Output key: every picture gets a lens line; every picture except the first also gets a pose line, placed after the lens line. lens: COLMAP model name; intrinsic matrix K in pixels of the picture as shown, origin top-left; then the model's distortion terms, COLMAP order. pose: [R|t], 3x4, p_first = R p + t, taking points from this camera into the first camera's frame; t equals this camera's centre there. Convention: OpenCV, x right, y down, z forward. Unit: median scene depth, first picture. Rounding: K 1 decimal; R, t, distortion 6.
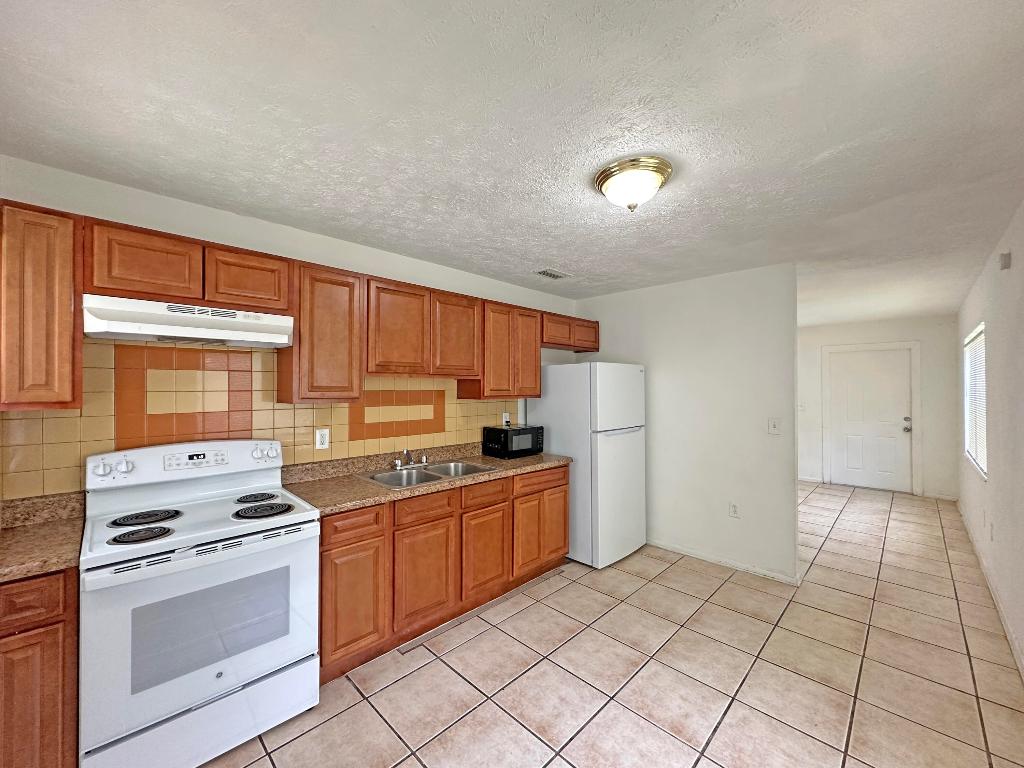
lens RADIAL K [[411.6, 0, 510.3], [0, 411.6, 381.9], [0, 0, 1]] dist [-0.001279, 0.000122]
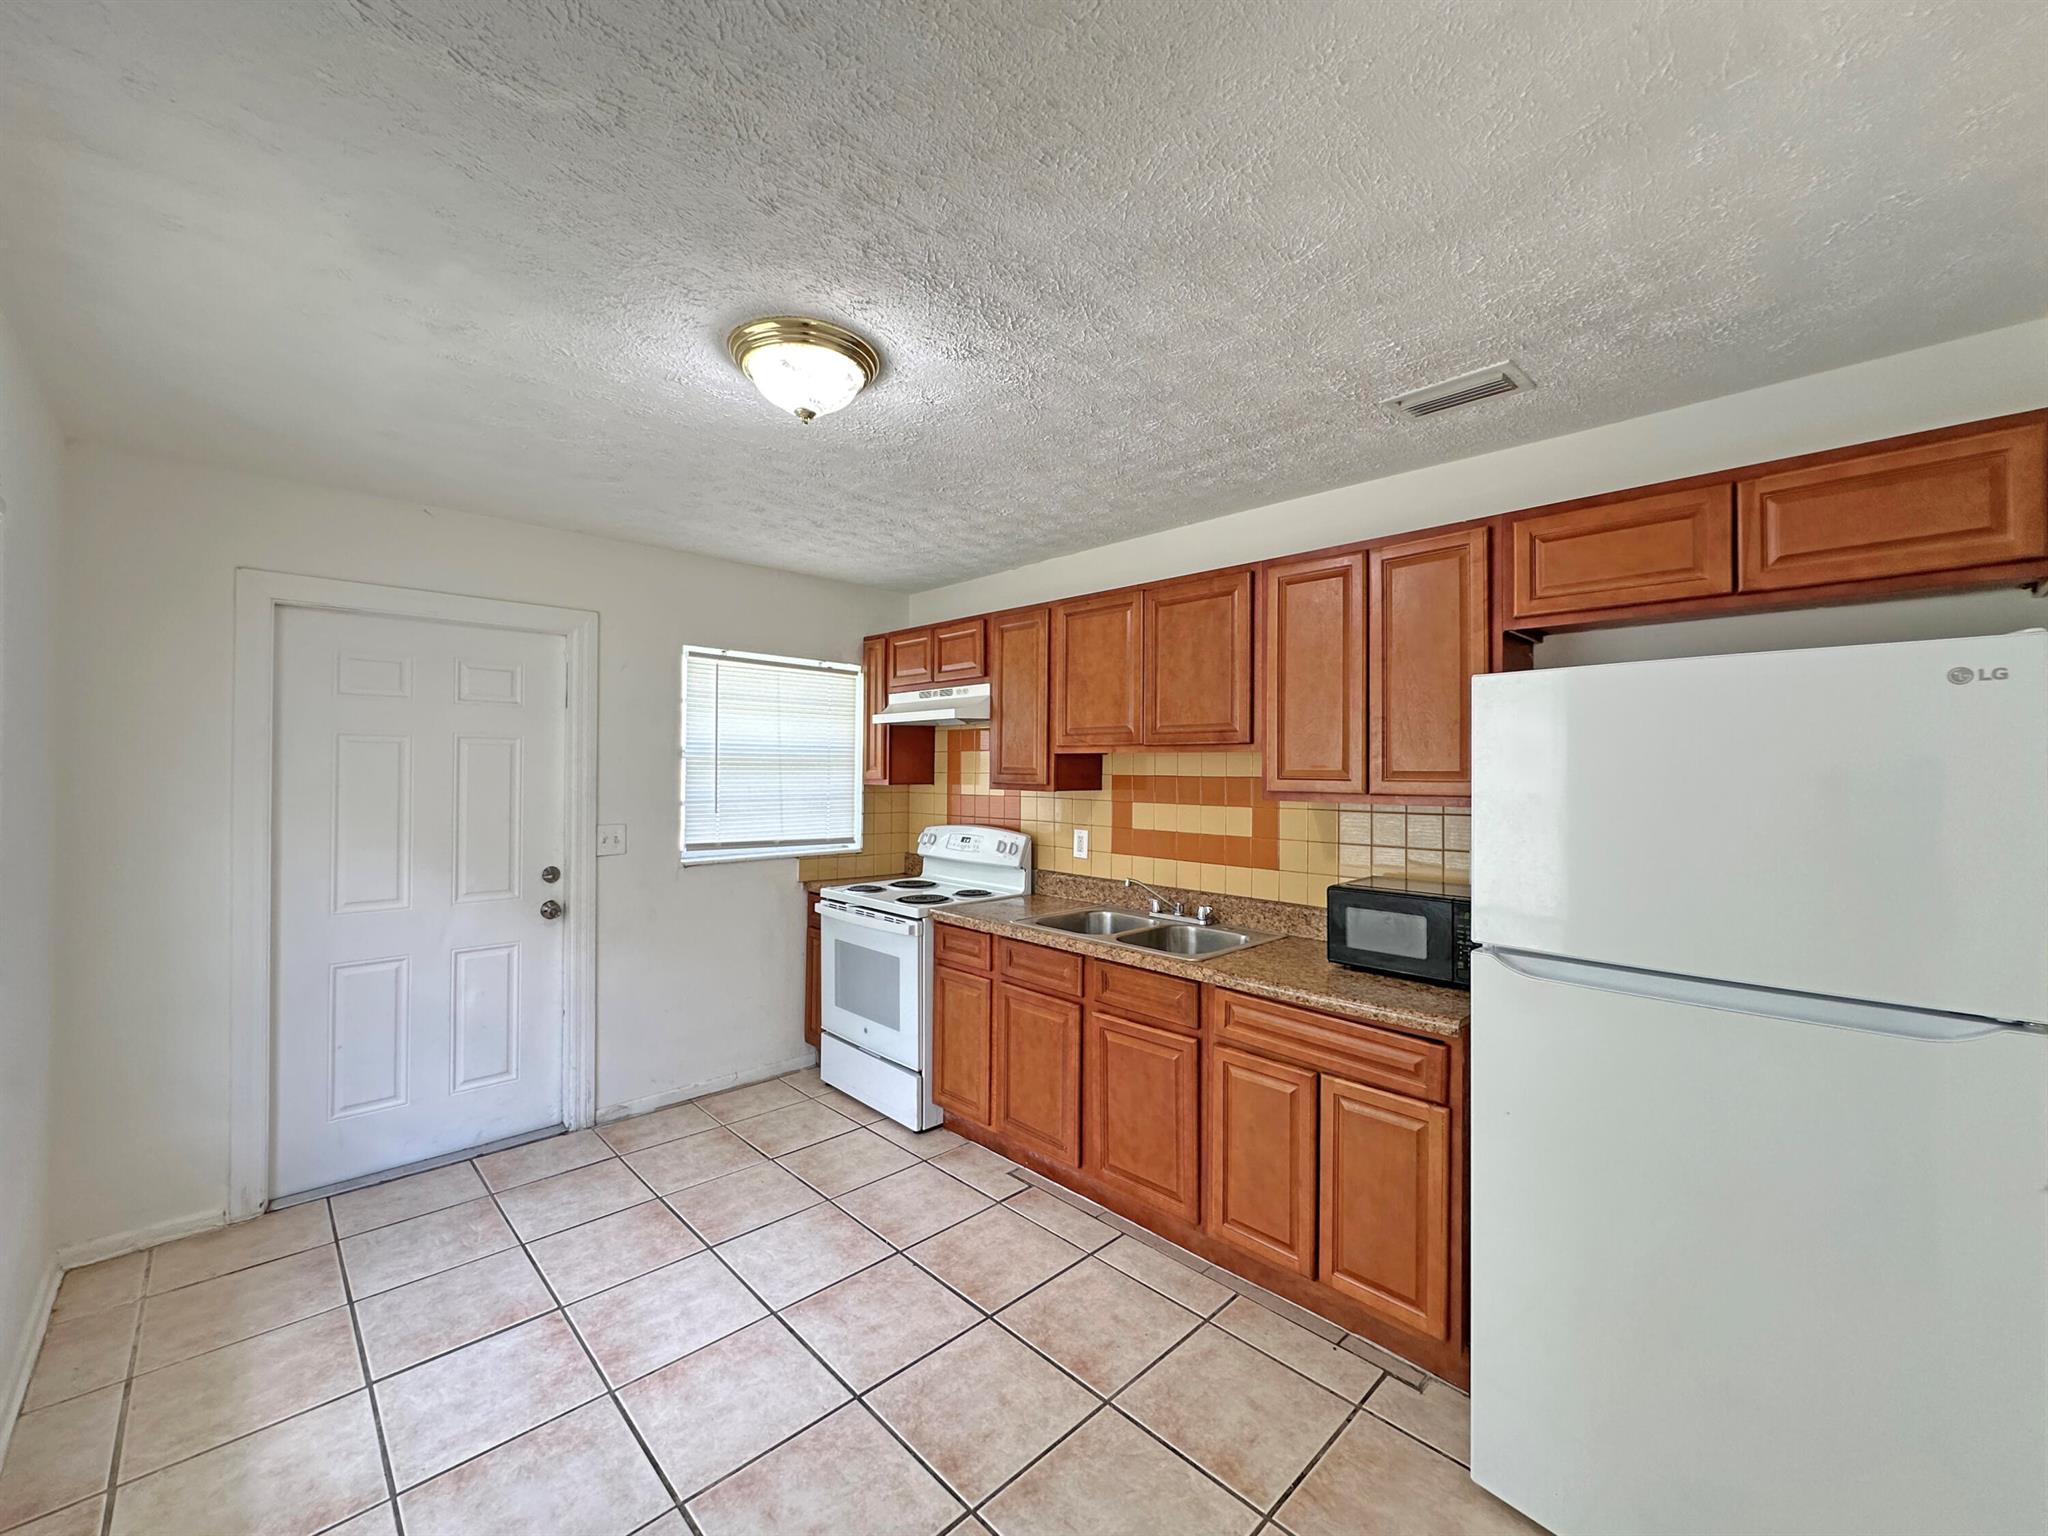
lens RADIAL K [[823.2, 0, 1020.6], [0, 823.2, 763.8], [0, 0, 1]] dist [-0.001279, 0.000122]
pose [[-0.020825, -0.008219, -0.999749, 0.938014], [0.001751, 0.999964, -0.008257, 0.014530], [0.999782, -0.001922, -0.020810, 0.925314]]
